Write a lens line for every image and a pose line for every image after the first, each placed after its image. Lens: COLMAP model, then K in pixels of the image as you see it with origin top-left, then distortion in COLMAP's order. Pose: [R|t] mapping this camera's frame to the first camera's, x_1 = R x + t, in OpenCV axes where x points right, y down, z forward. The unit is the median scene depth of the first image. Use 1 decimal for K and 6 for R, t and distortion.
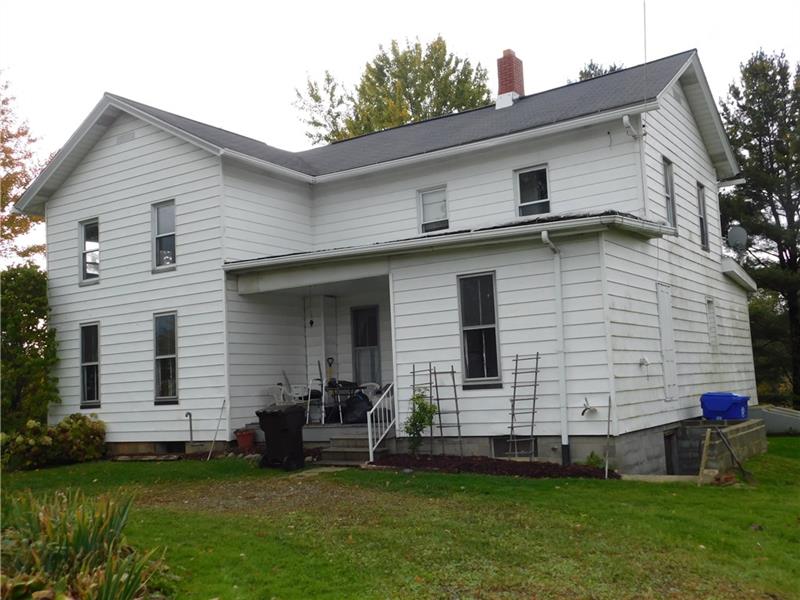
lens RADIAL K [[830.2, 0, 400.0], [0, 830.2, 300.0], [0, 0, 1]] dist [-0.002896, -0.002911]
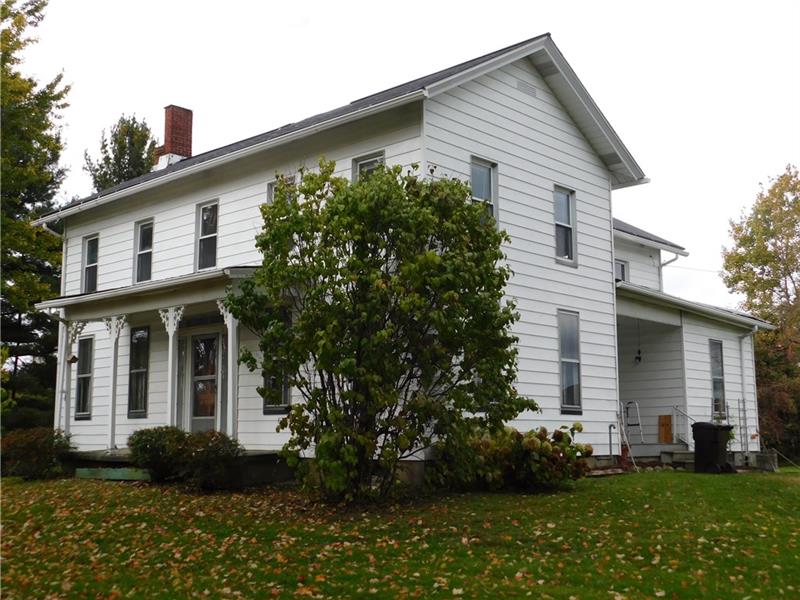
lens RADIAL K [[936.0, 0, 400.0], [0, 936.0, 300.0], [0, 0, 1]] dist [0.006546, -0.004554]
pose [[0.161535, 0.192053, 0.967999, -1.274623], [-0.106175, 0.978570, -0.176432, 0.198015], [-0.981139, -0.074277, 0.178464, 0.989088]]
